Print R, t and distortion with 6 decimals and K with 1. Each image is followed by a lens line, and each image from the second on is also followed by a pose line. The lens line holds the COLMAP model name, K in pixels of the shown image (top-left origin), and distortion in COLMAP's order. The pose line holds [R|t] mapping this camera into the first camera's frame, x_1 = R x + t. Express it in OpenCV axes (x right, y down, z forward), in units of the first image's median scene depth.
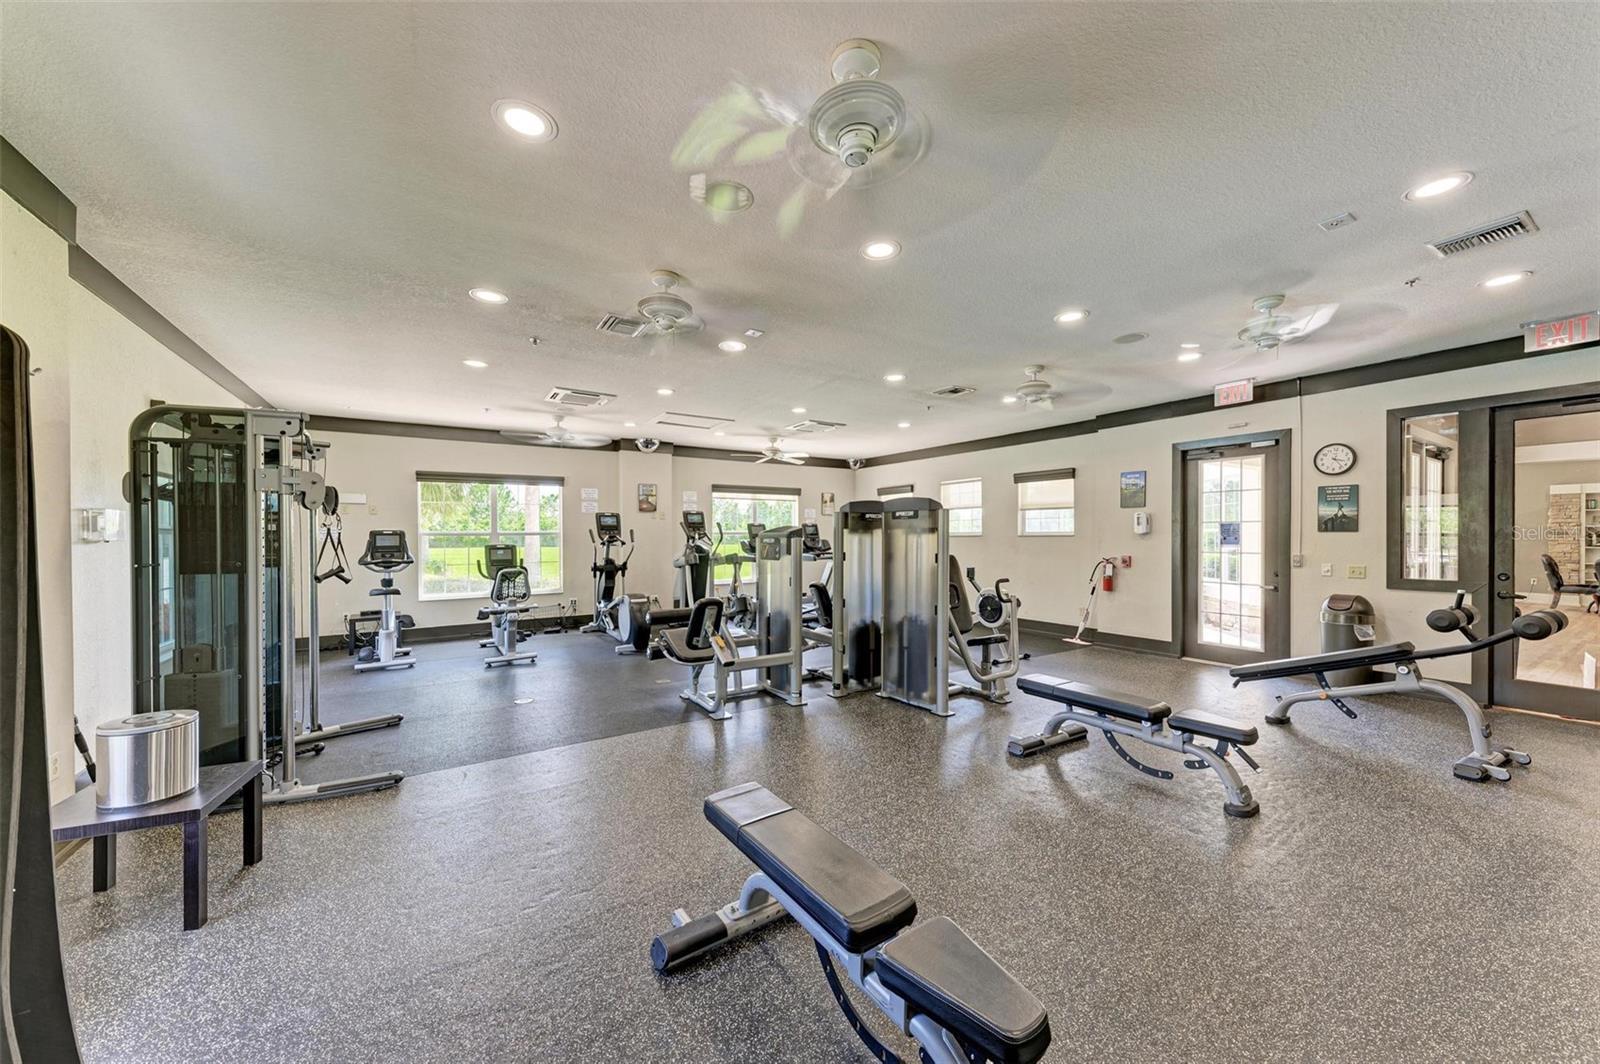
lens RADIAL K [[579.7, 0, 799.1], [0, 579.7, 537.5], [0, 0, 1]] dist [0.020082, -0.007802]
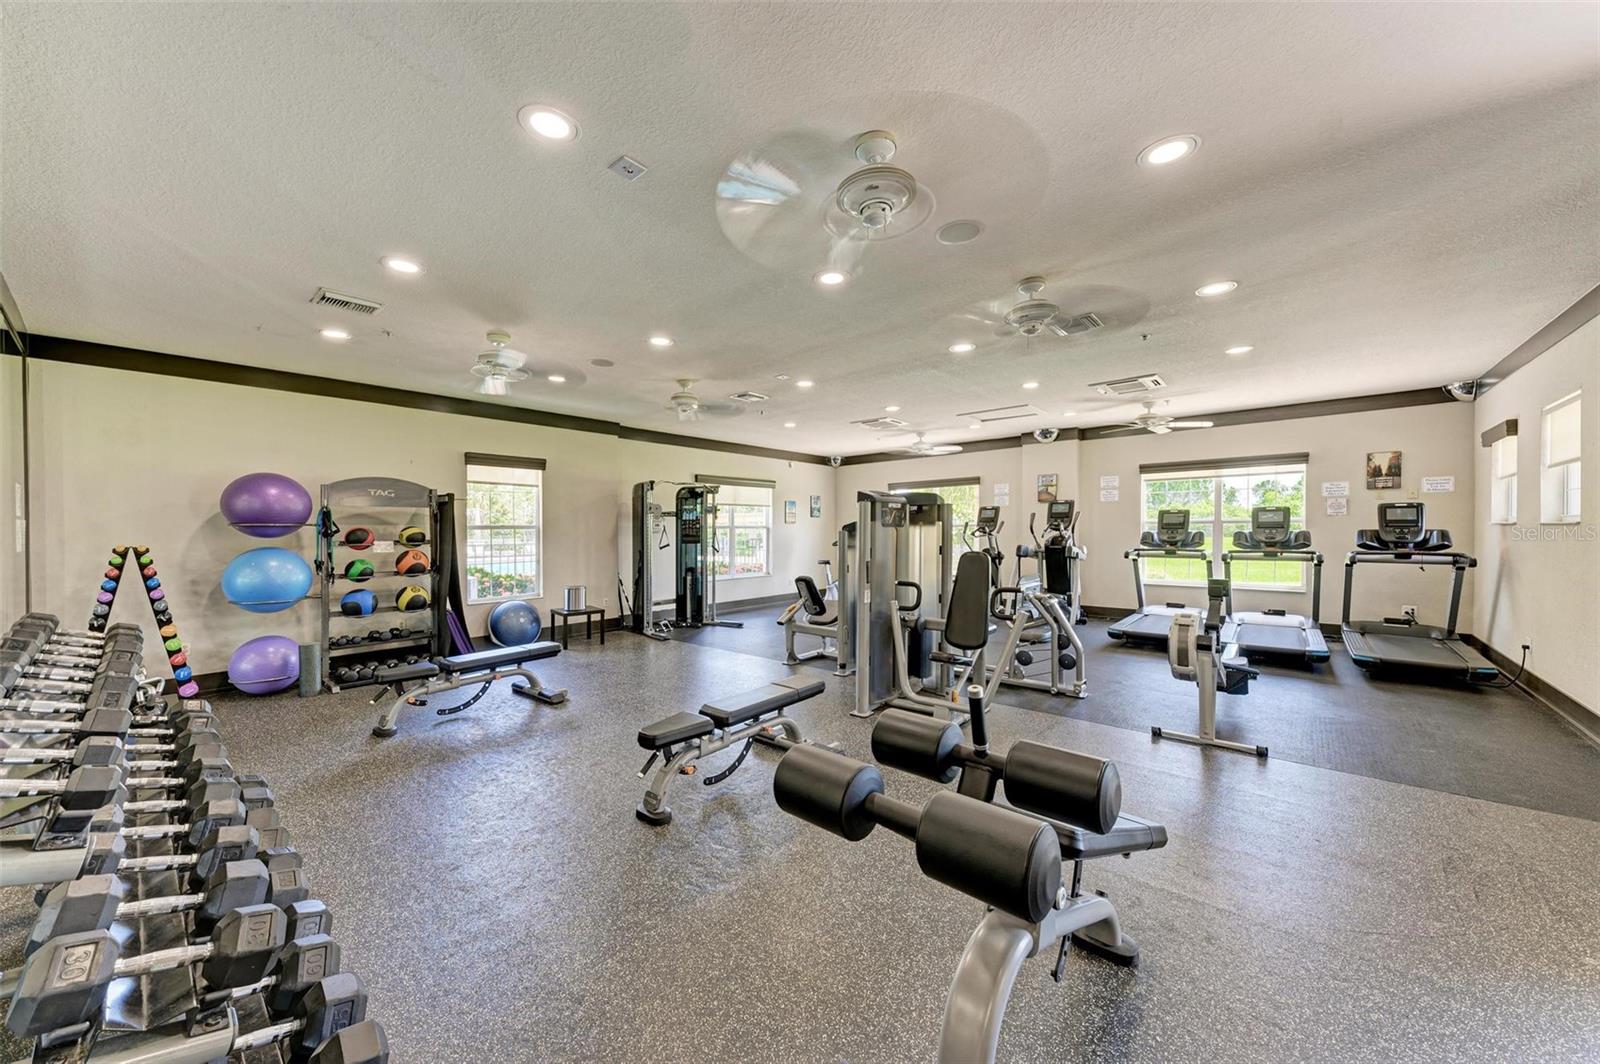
lens RADIAL K [[579.7, 0, 799.1], [0, 579.7, 537.5], [0, 0, 1]] dist [0.020082, -0.007802]
pose [[0.283844, 0.012519, -0.958789, 0.632117], [0.005202, 0.999880, 0.014596, -0.000813], [0.958856, -0.009131, 0.283745, 0.340123]]
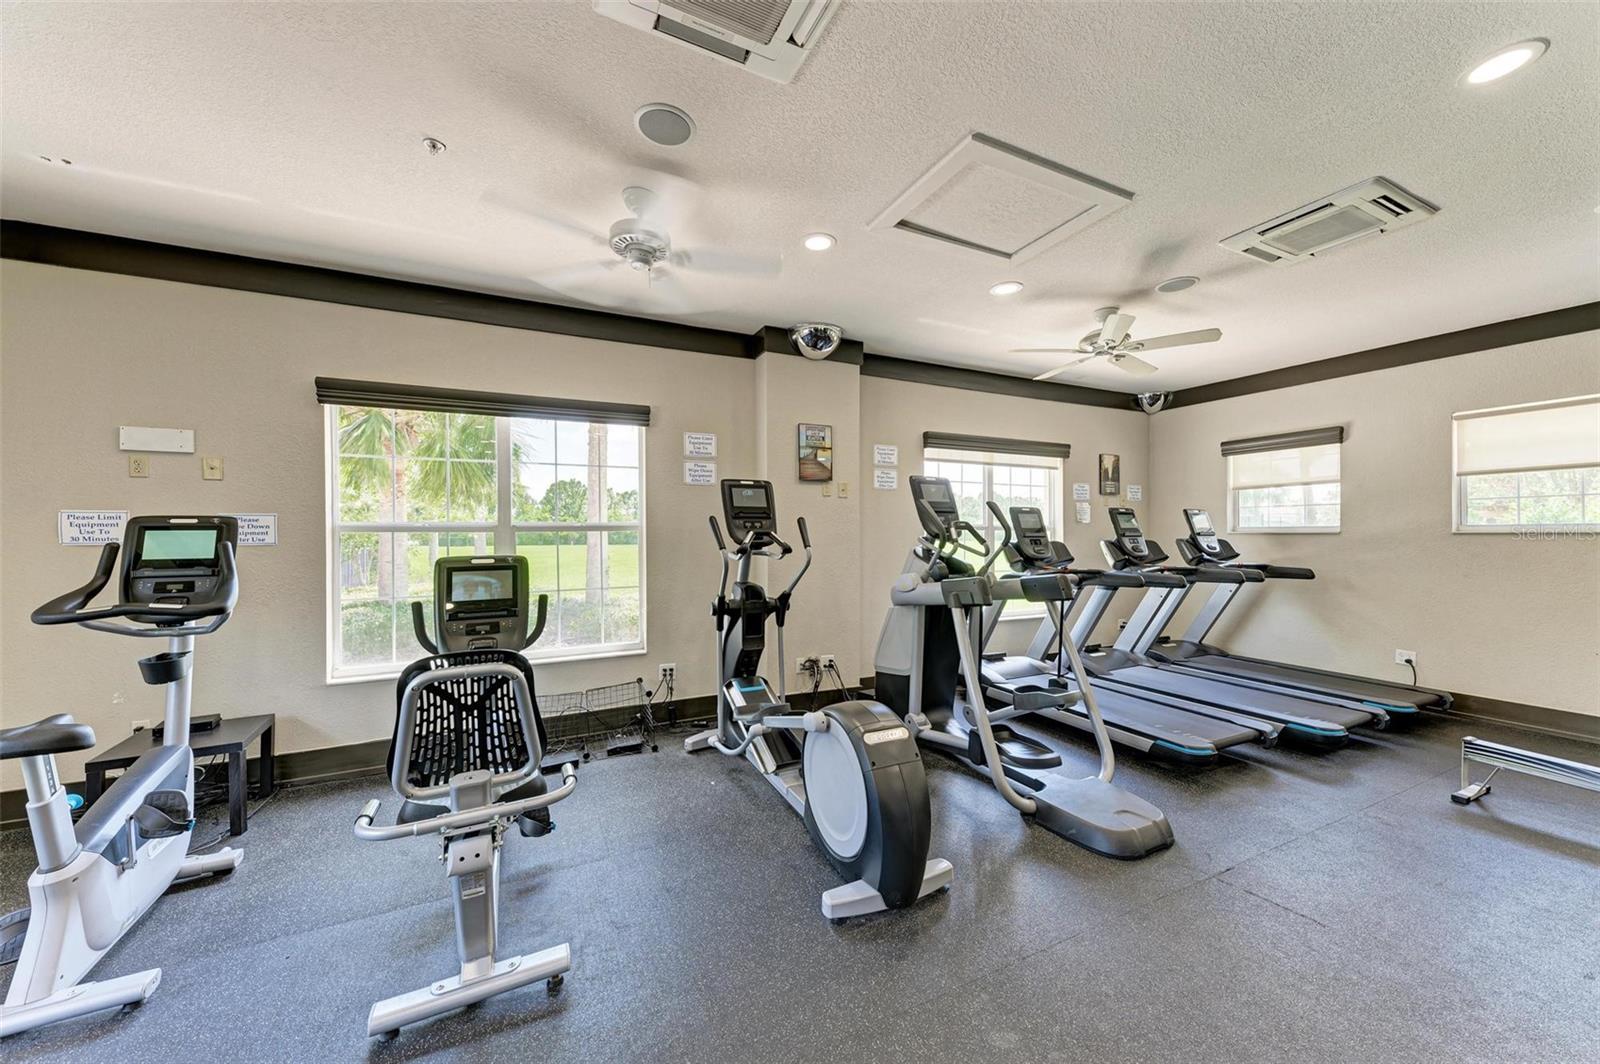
lens RADIAL K [[579.7, 0, 799.1], [0, 579.7, 537.5], [0, 0, 1]] dist [0.020082, -0.007802]
pose [[0.992721, 0.003228, -0.120396, -0.237540], [-0.002292, 0.999966, 0.007914, -0.002314], [0.120417, -0.007580, 0.992694, 0.571960]]
